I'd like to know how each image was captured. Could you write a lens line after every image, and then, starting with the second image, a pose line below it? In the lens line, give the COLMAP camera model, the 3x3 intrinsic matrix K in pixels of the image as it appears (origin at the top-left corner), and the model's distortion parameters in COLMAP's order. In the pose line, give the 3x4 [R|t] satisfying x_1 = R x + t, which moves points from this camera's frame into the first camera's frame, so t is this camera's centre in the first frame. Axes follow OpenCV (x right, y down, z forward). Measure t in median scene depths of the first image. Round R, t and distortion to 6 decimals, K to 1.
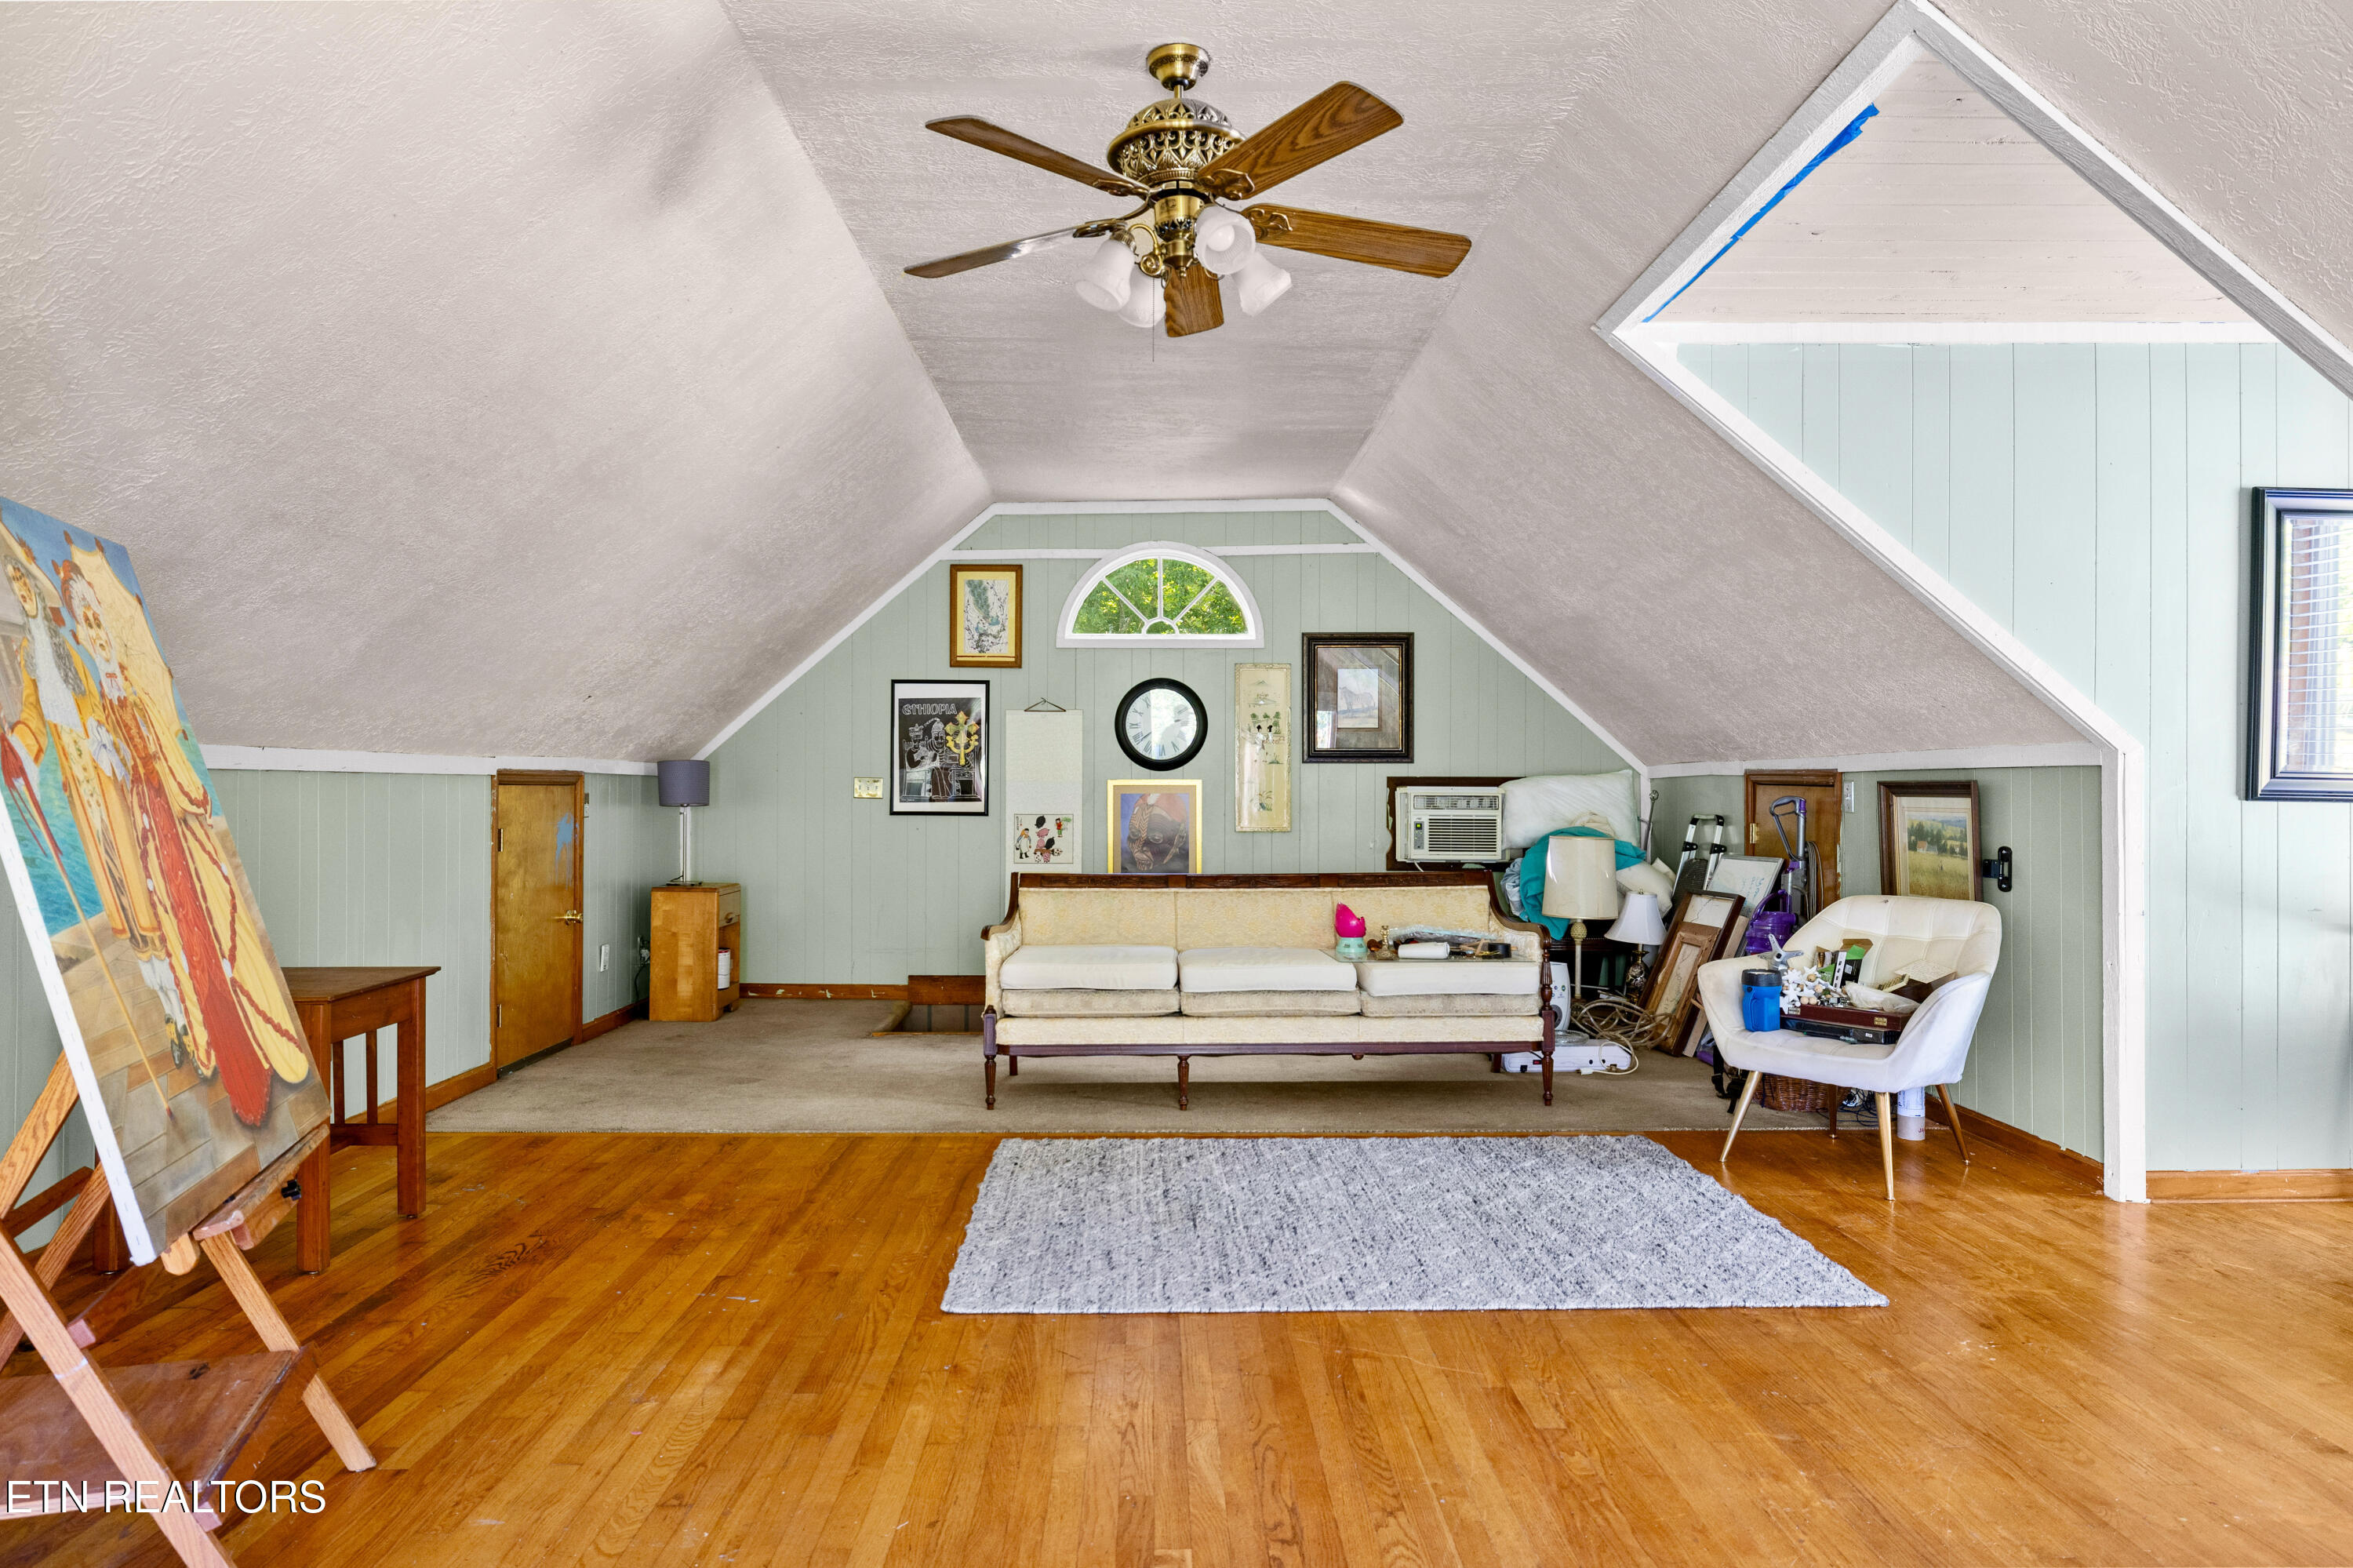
lens RADIAL K [[1482.0, 0, 1171.3], [0, 1482.0, 784.4], [0, 0, 1]] dist [-0.001769, -0.000303]
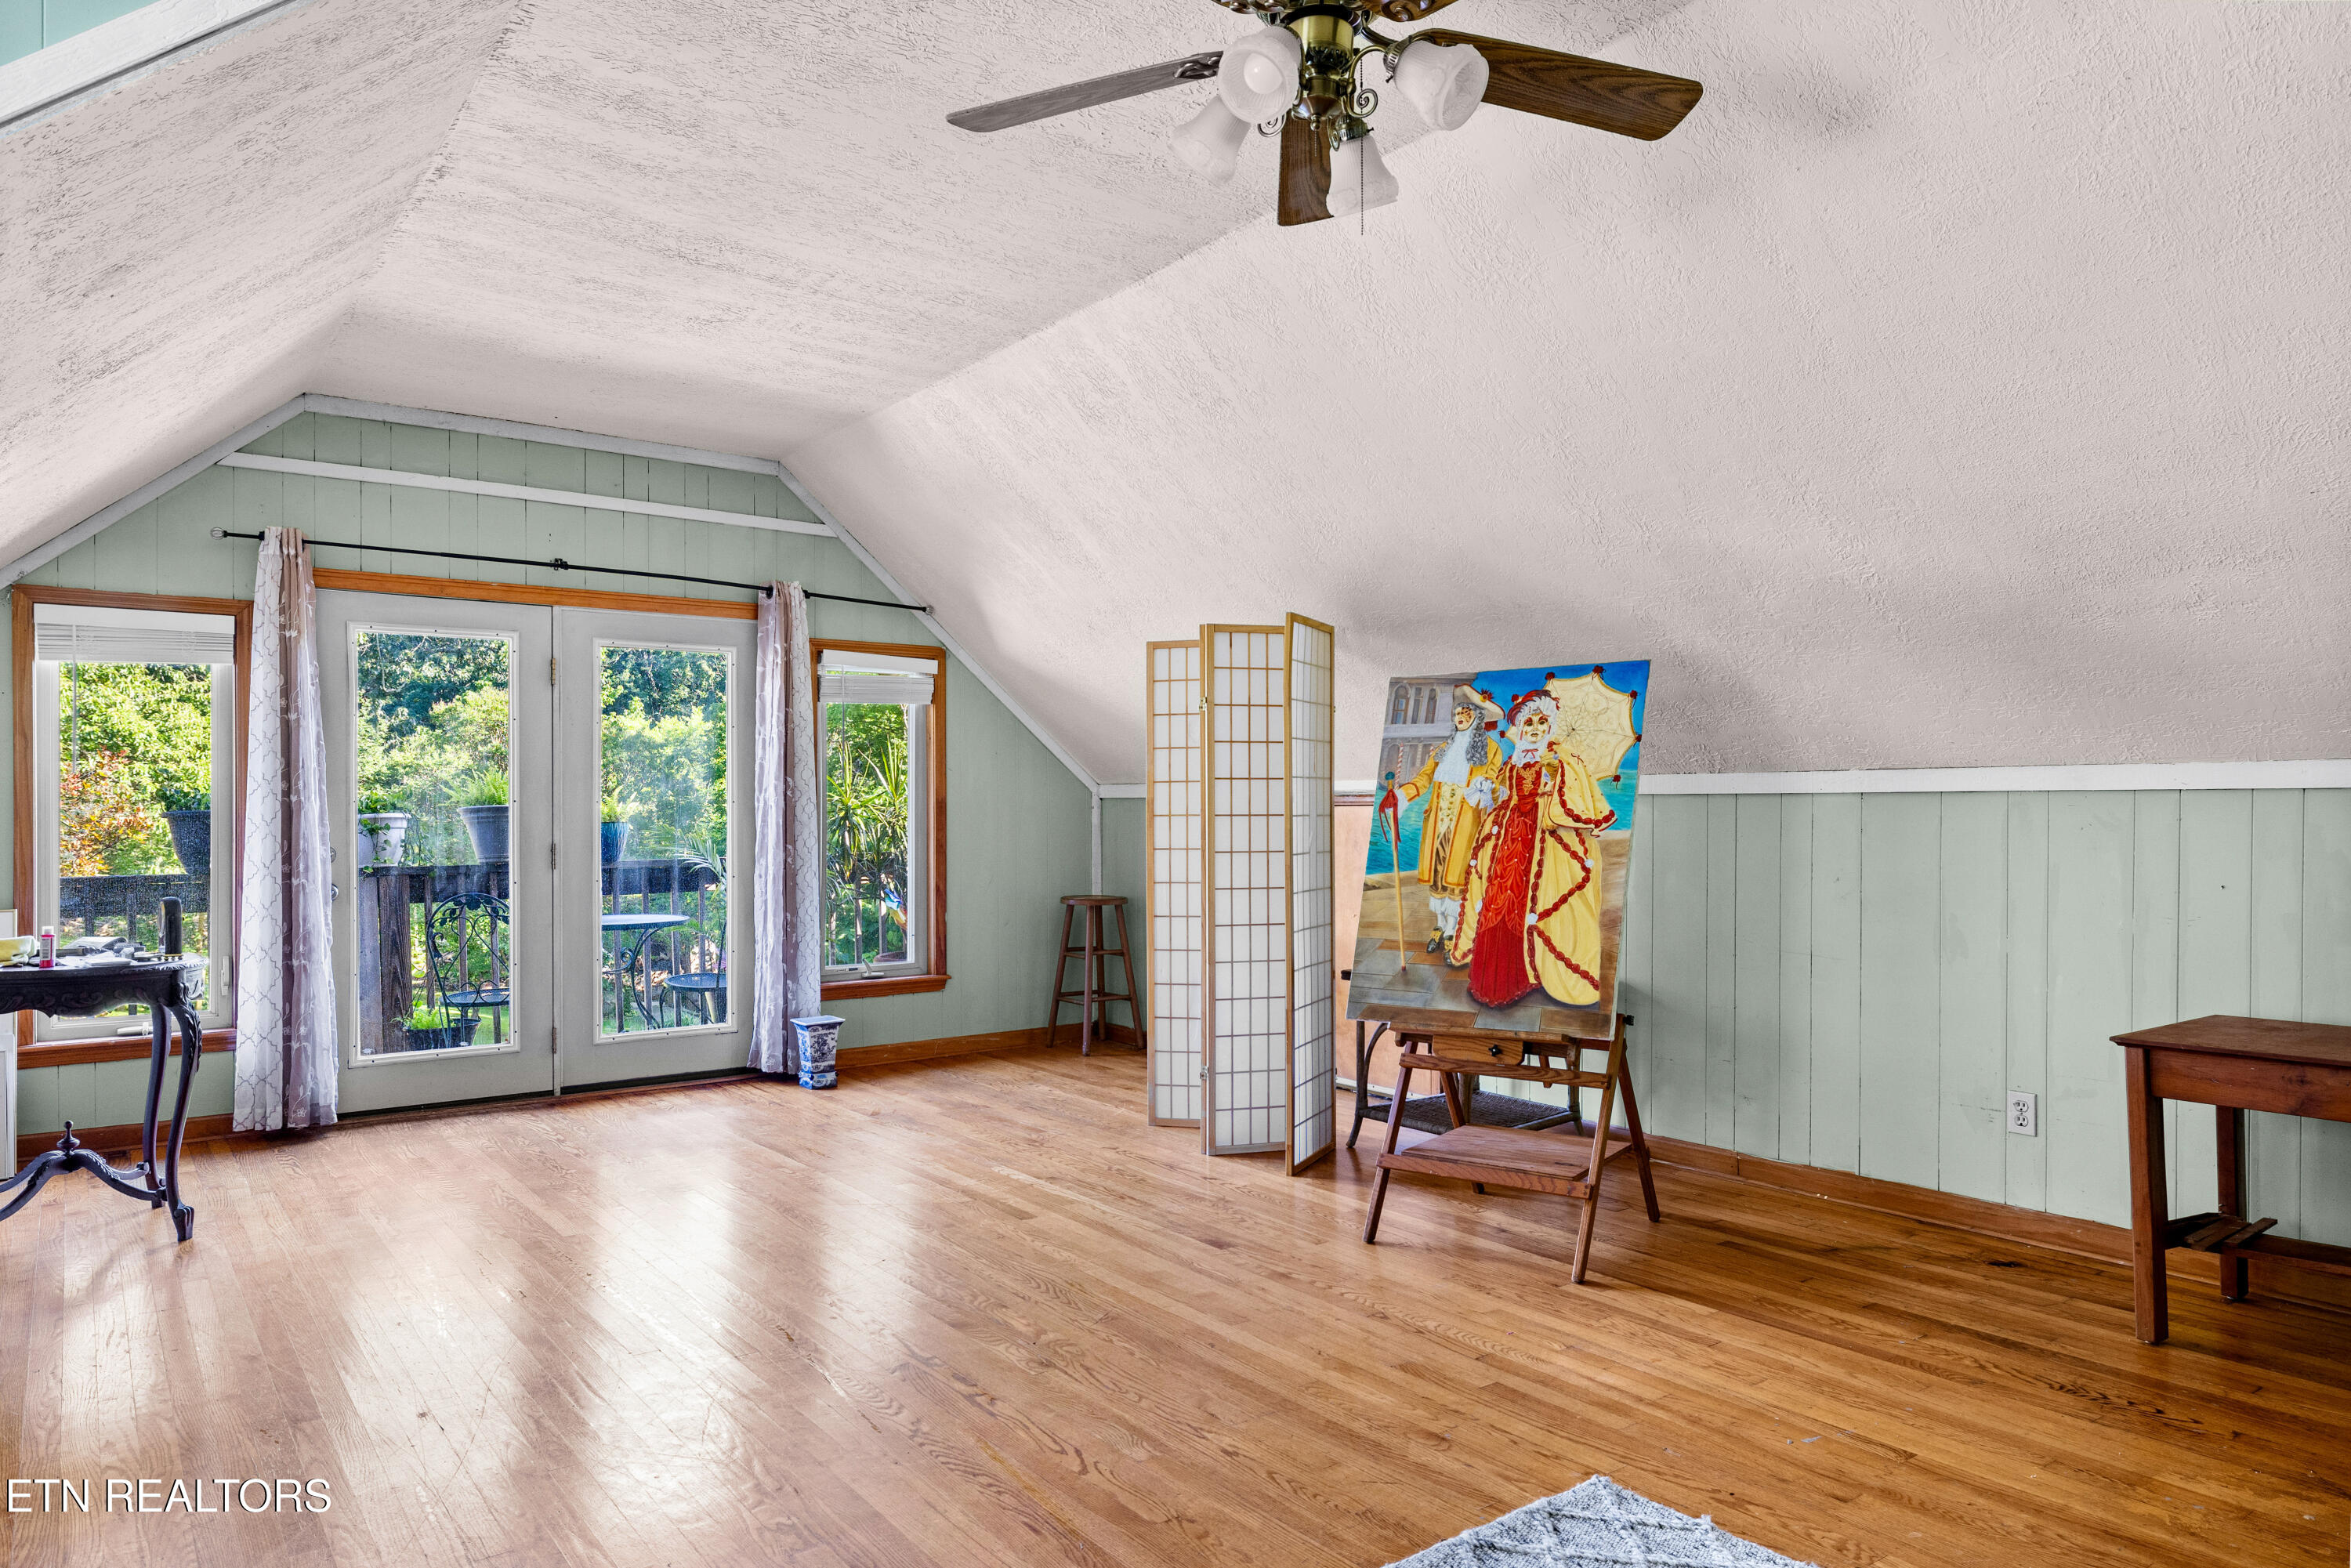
lens RADIAL K [[1480.6, 0, 1163.9], [0, 1480.6, 803.8], [0, 0, 1]] dist [-0.001769, -0.000303]
pose [[-0.812438, 0.000139, -0.583048, 0.250851], [0.002411, 0.999992, -0.003120, -0.001258], [0.583043, -0.003940, -0.812432, 0.771679]]
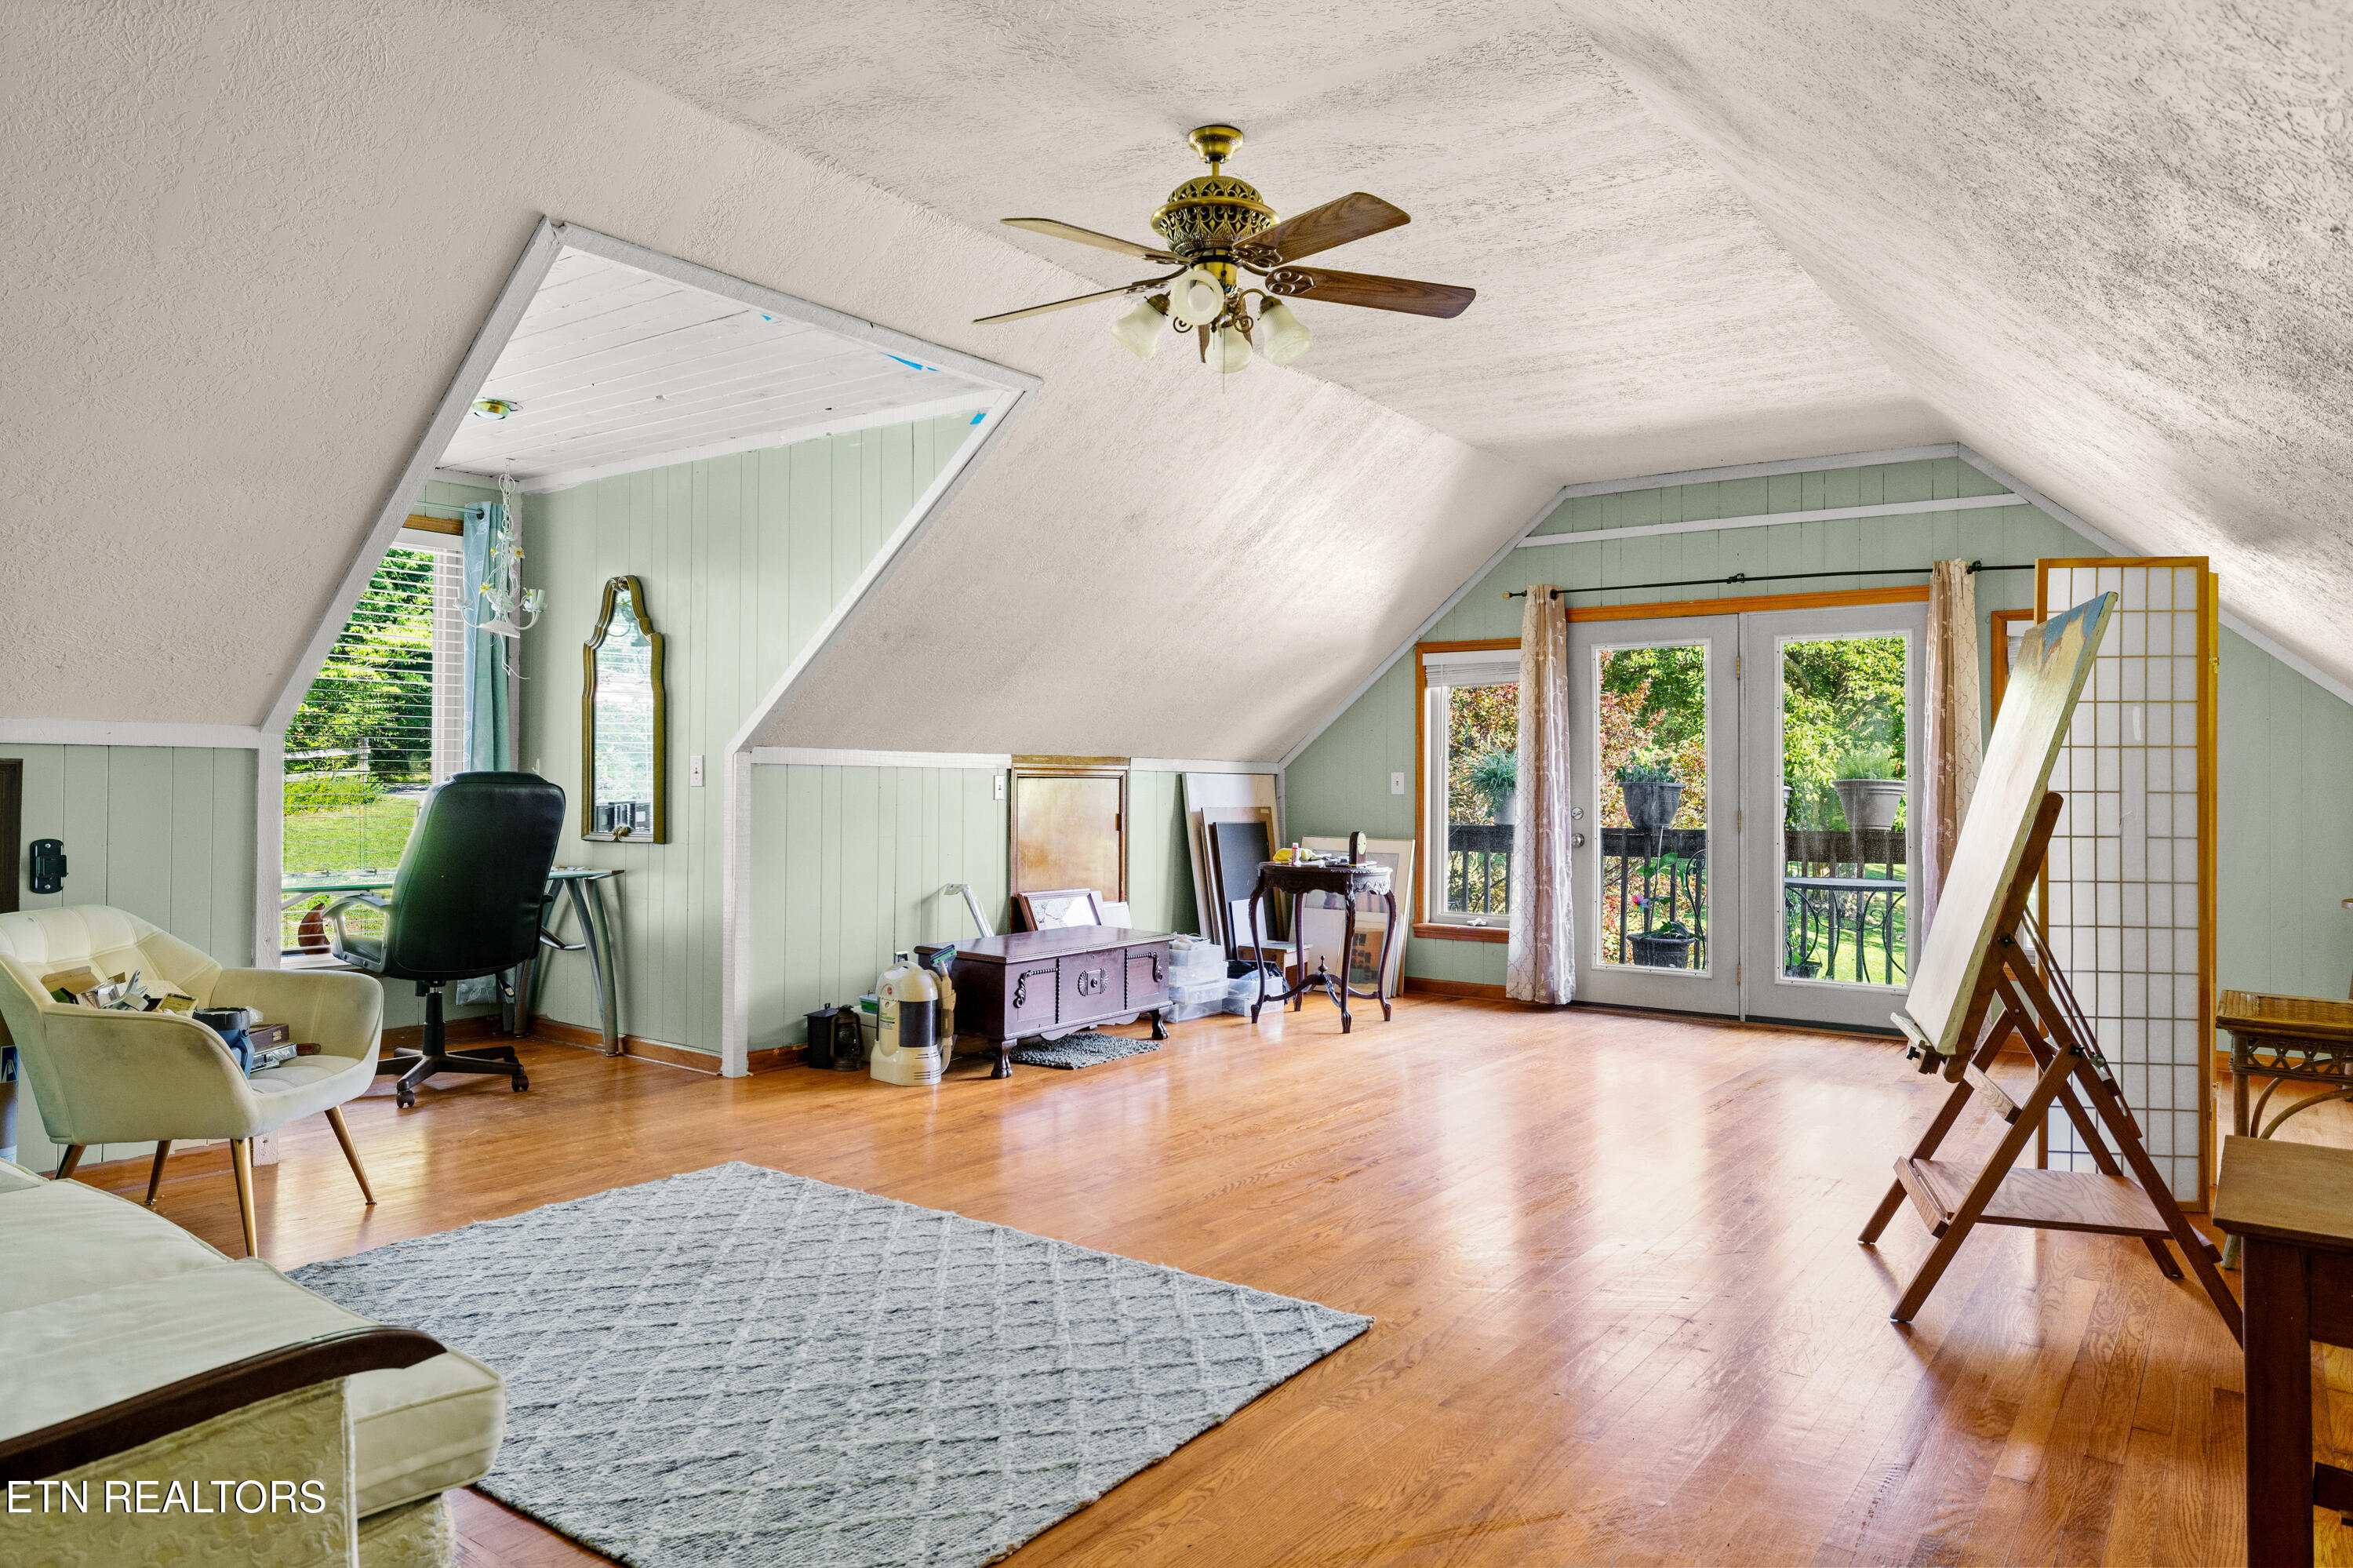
lens RADIAL K [[1482.0, 0, 1170.5], [0, 1482.0, 774.4], [0, 0, 1]] dist [-0.001769, -0.000303]
pose [[-0.807613, -0.002245, 0.589709, -0.320067], [-0.005223, 0.999981, -0.003346, -0.001540], [-0.589690, -0.005782, -0.807609, 0.959639]]
